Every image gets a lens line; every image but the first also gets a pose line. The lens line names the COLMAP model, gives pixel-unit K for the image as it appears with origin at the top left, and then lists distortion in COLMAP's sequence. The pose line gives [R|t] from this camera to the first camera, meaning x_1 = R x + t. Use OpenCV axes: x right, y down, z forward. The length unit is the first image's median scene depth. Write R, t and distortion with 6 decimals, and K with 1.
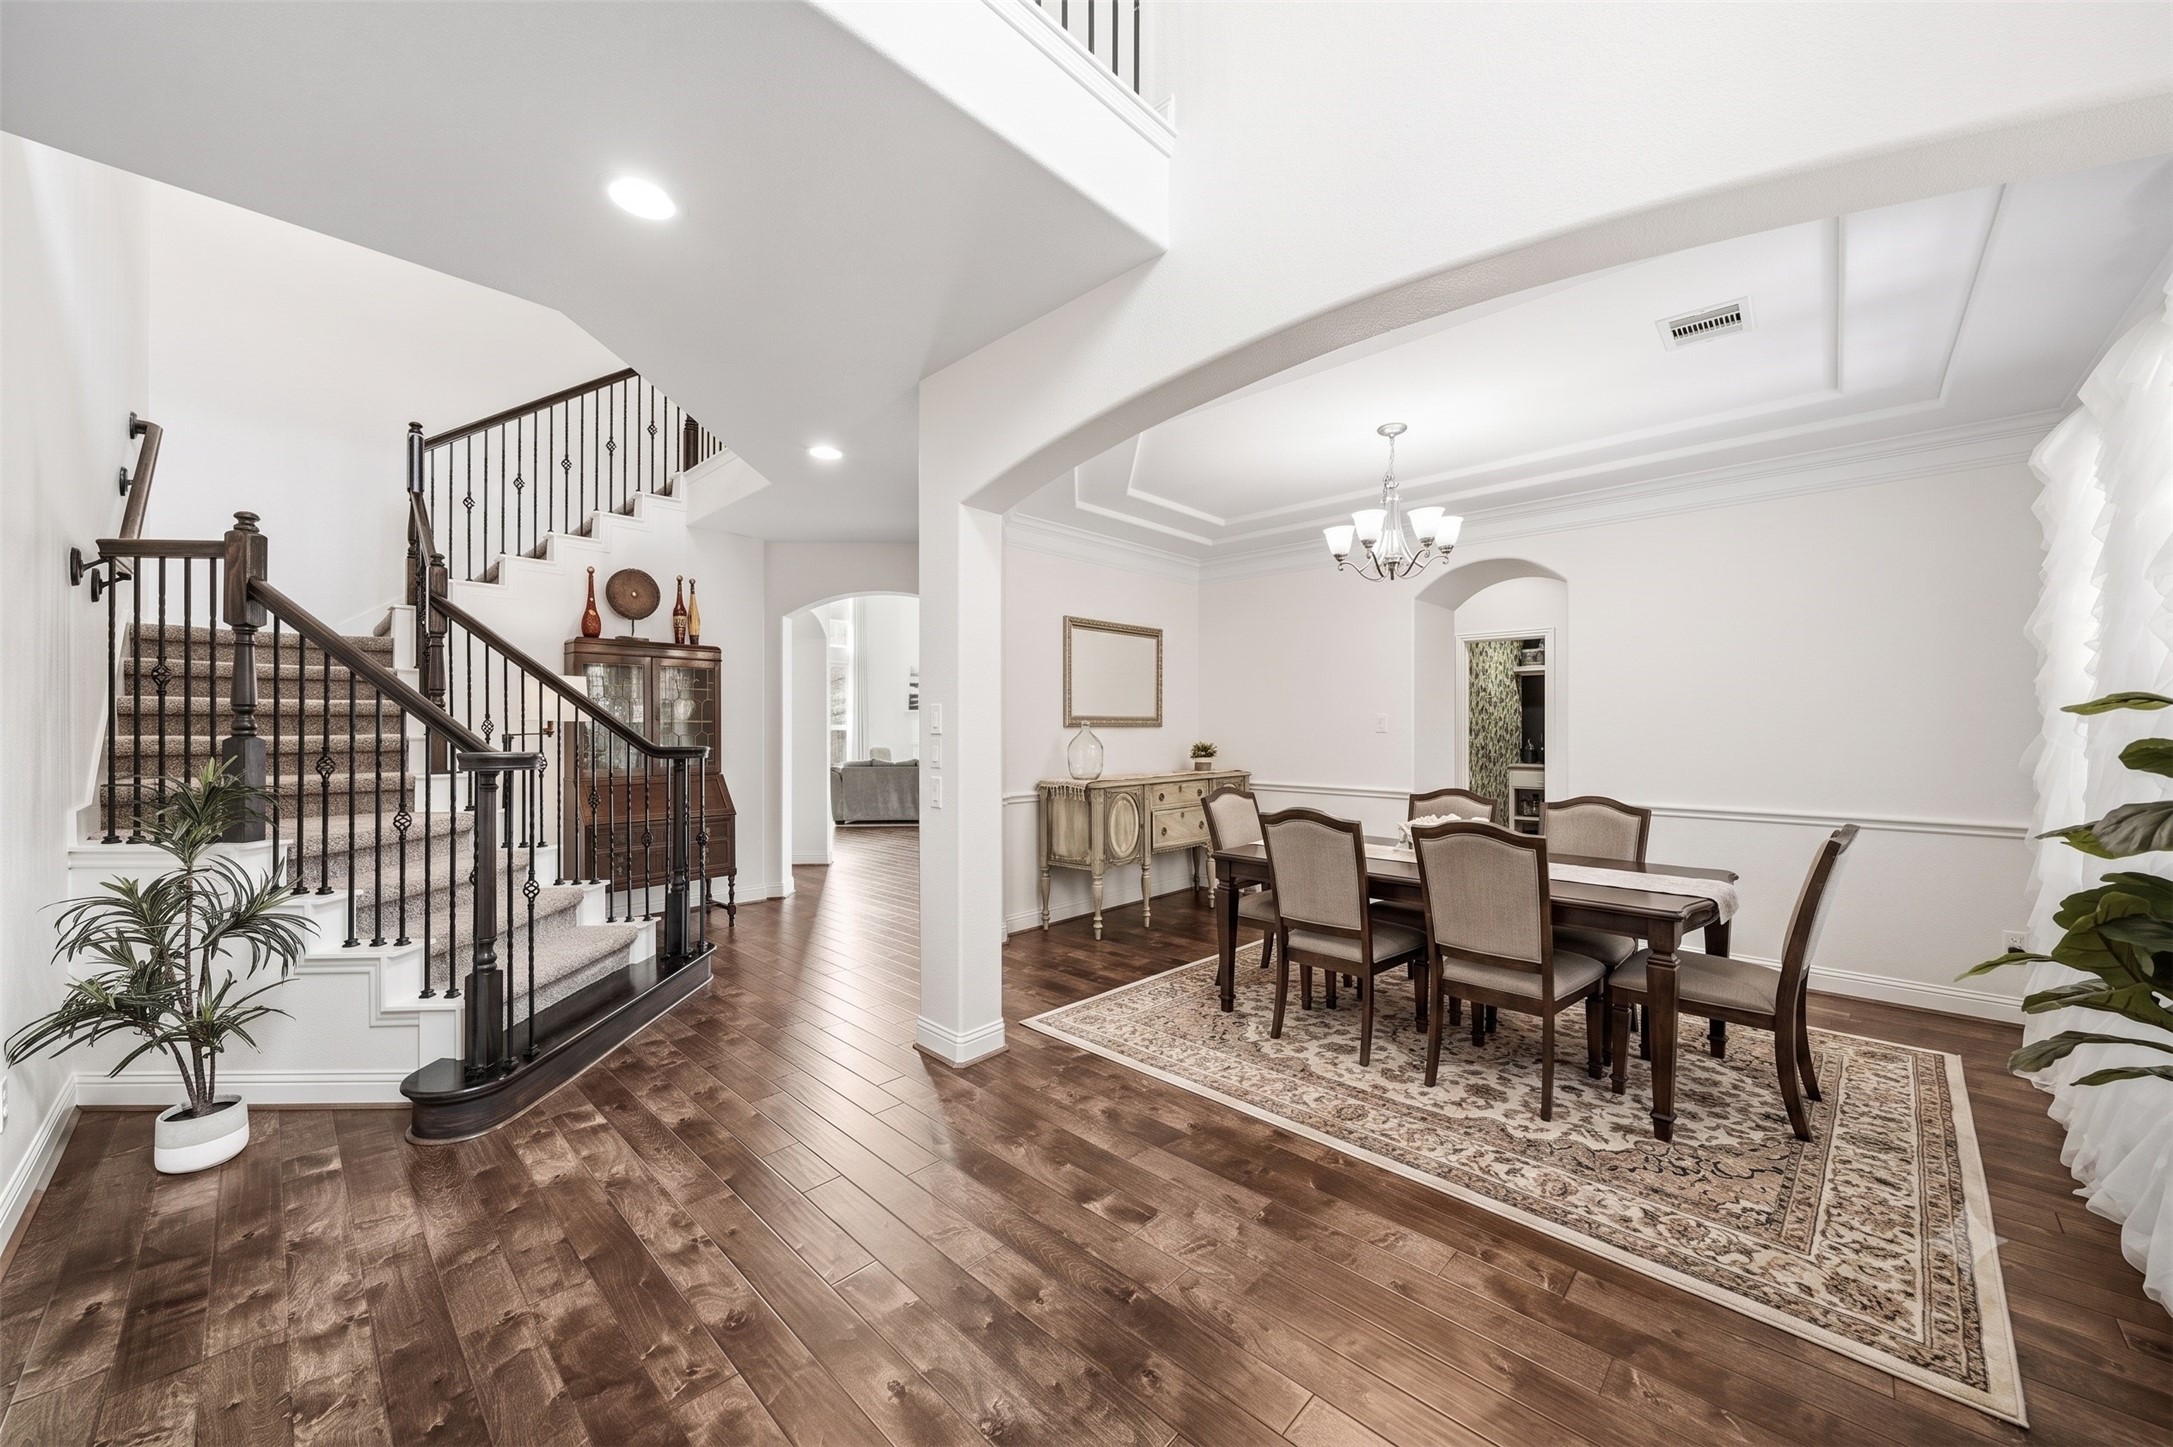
lens RADIAL K [[806.2, 0, 1085.7], [0, 806.2, 724.6], [0, 0, 1]] dist [-0.005327, 0.000733]
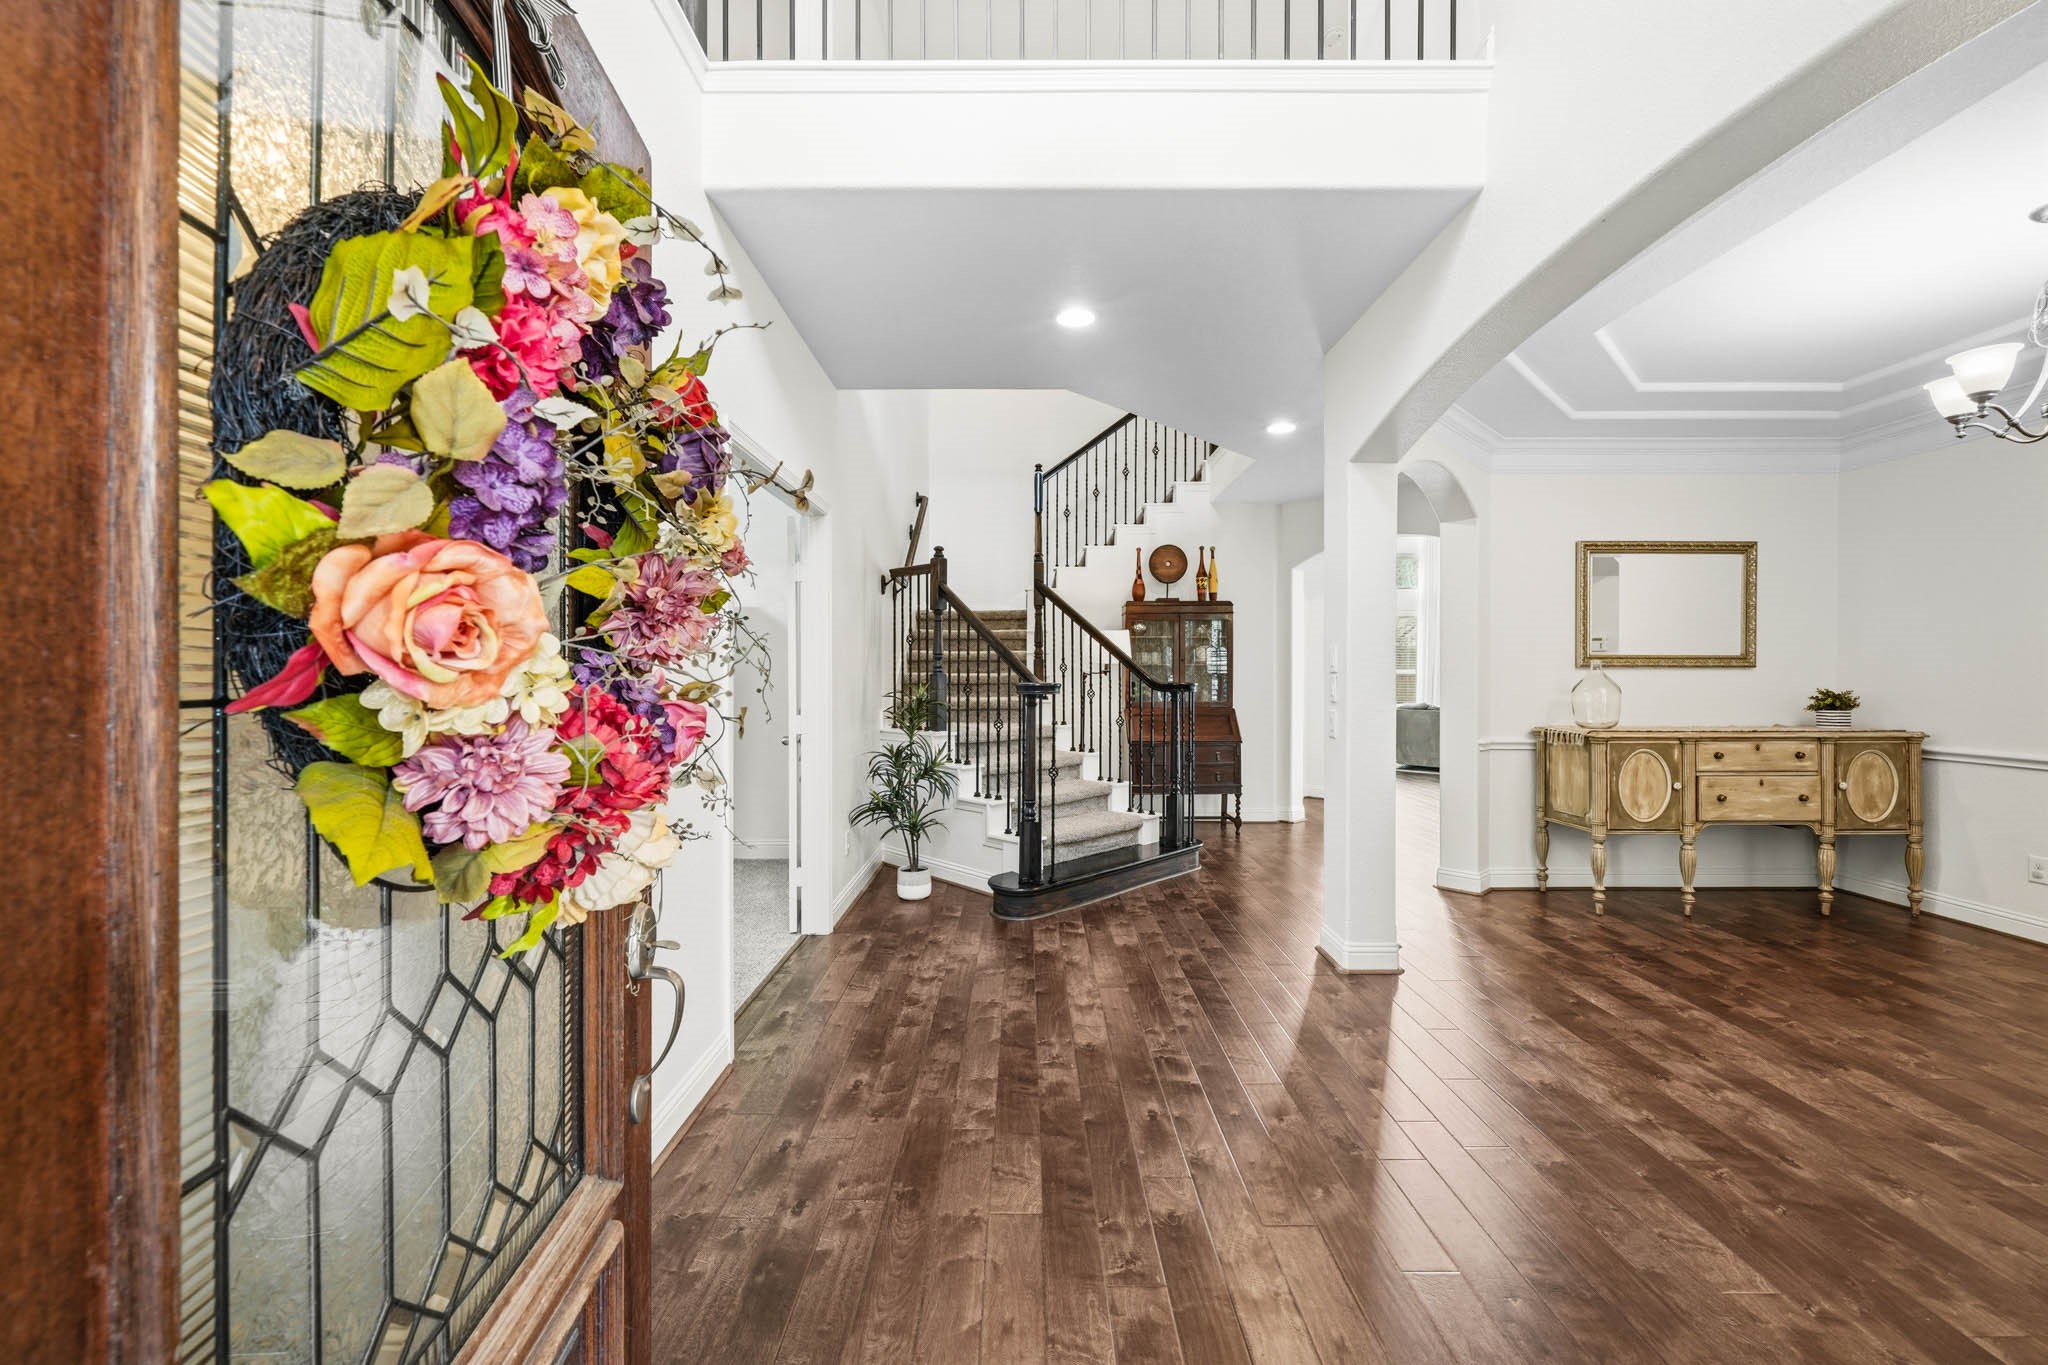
lens RADIAL K [[890.5, 0, 1033.6], [0, 890.5, 675.8], [0, 0, 1]] dist [0.000259, -0.000165]
pose [[0.669625, 0.002756, -0.742694, 0.427113], [-0.000191, 0.999994, 0.003538, 0.011921], [0.742699, -0.002227, 0.669621, -0.127944]]
